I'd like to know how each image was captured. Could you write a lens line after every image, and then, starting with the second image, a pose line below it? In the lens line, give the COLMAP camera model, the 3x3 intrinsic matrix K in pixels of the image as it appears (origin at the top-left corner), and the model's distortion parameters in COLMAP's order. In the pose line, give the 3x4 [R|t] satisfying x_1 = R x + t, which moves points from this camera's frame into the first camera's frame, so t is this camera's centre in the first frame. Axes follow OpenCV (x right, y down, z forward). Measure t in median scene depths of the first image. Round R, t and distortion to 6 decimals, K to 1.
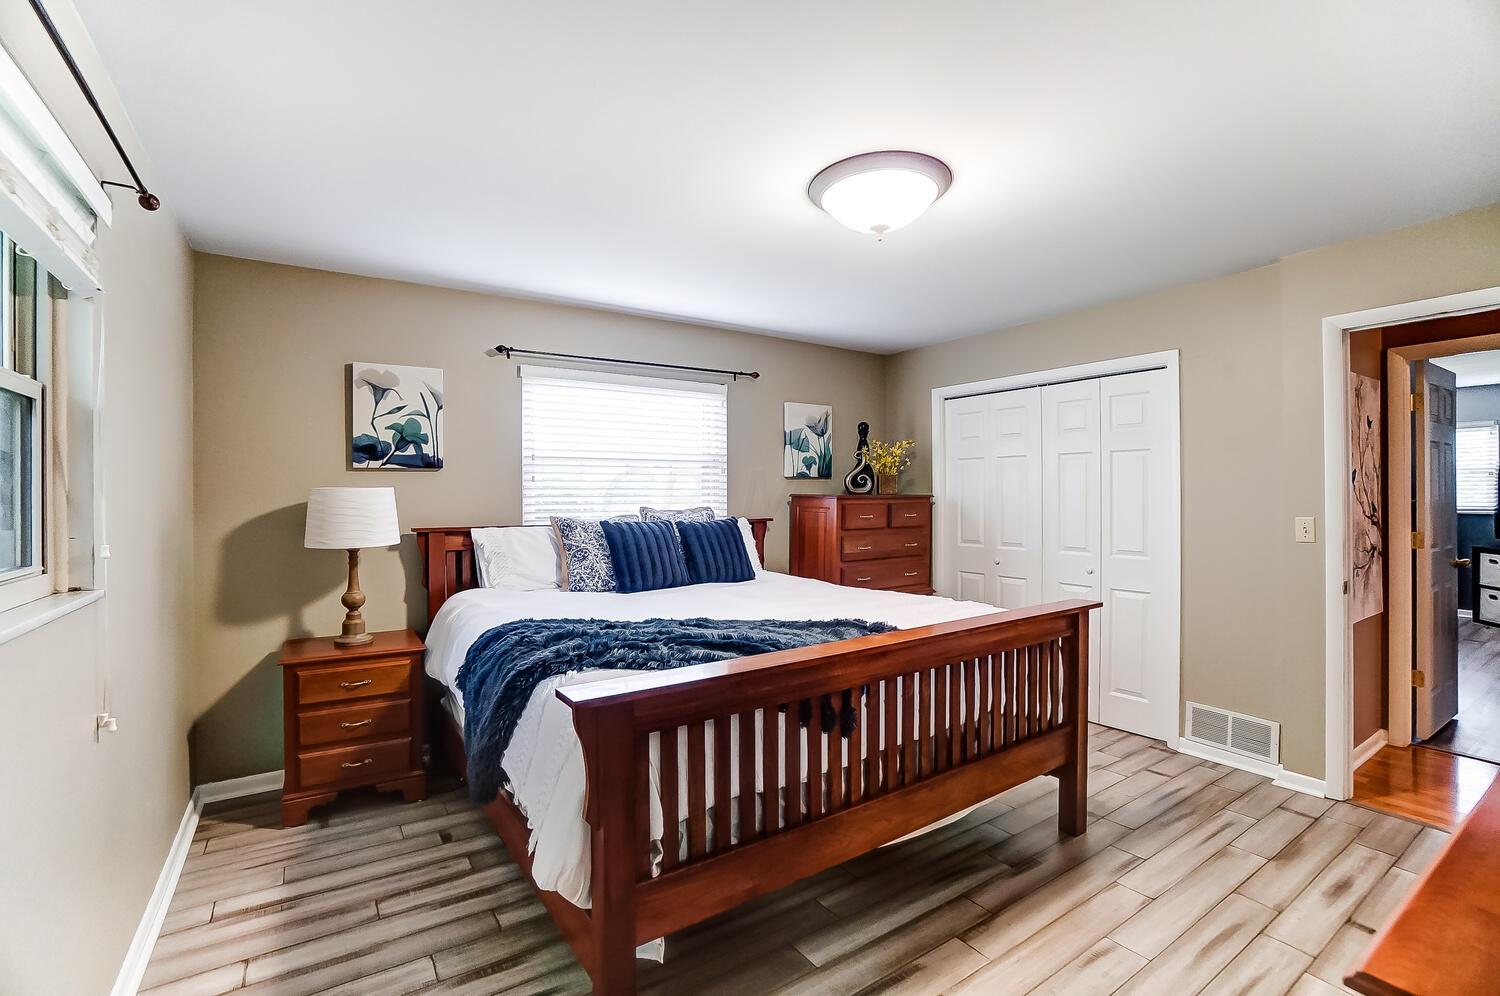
lens RADIAL K [[663.2, 0, 735.6], [0, 663.2, 486.0], [0, 0, 1]] dist [-0.057589, 0.021447]
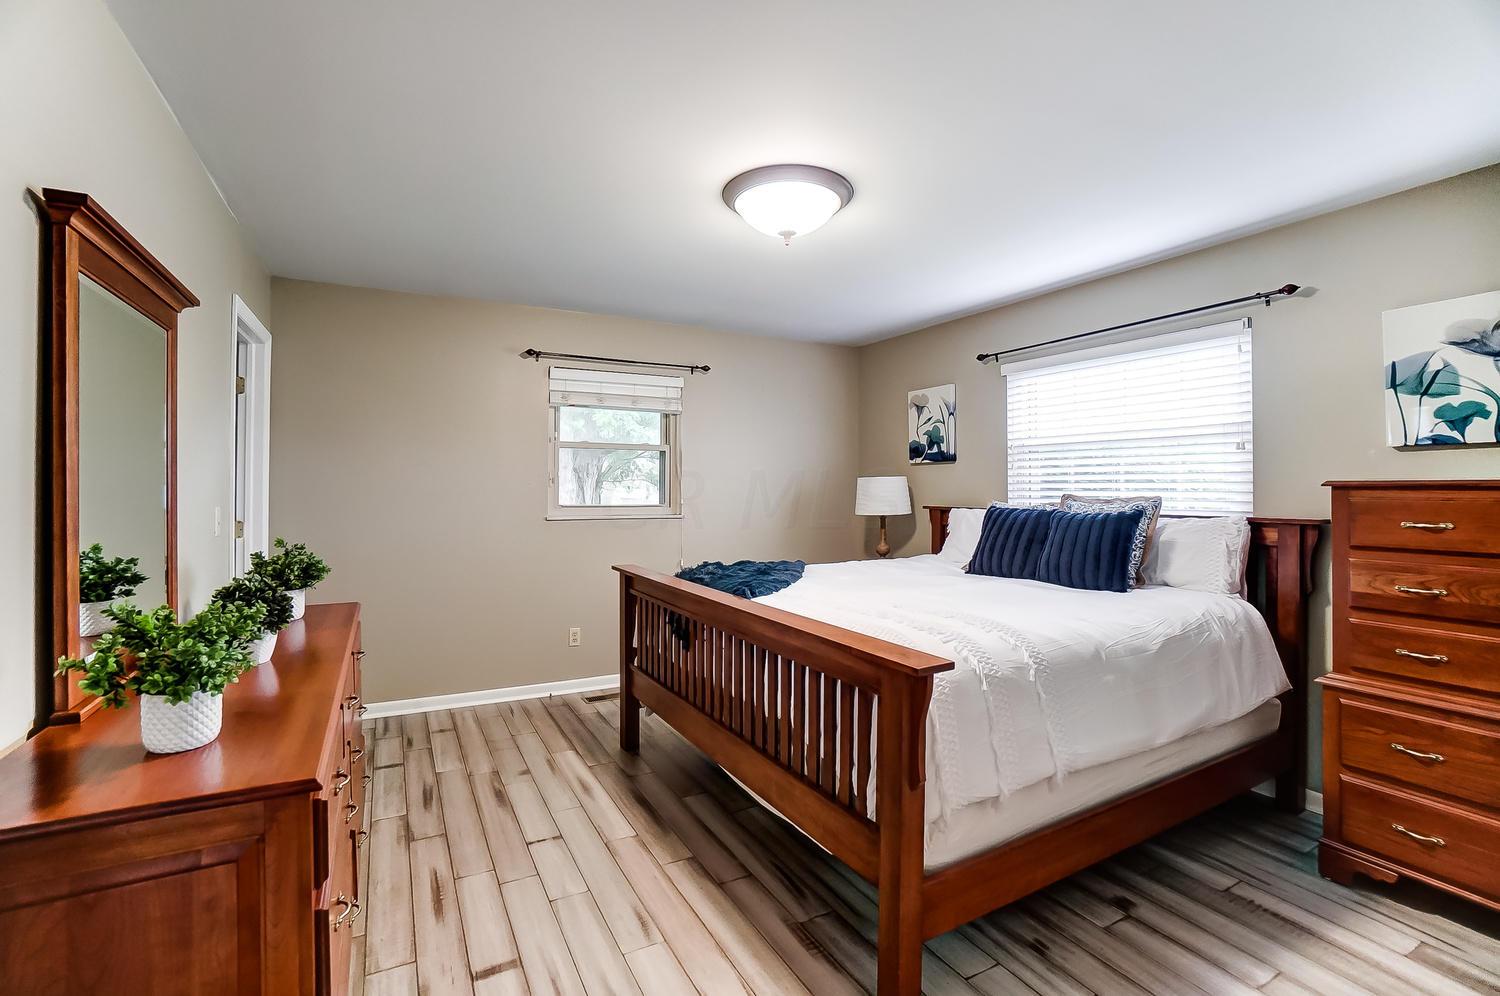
lens RADIAL K [[663.2, 0, 735.6], [0, 663.2, 486.0], [0, 0, 1]] dist [-0.057589, 0.021447]
pose [[-0.088280, 0.003147, -0.996091, 0.896986], [0.012580, 0.999919, 0.002044, 0.014135], [0.996016, -0.012351, -0.088313, 0.703599]]
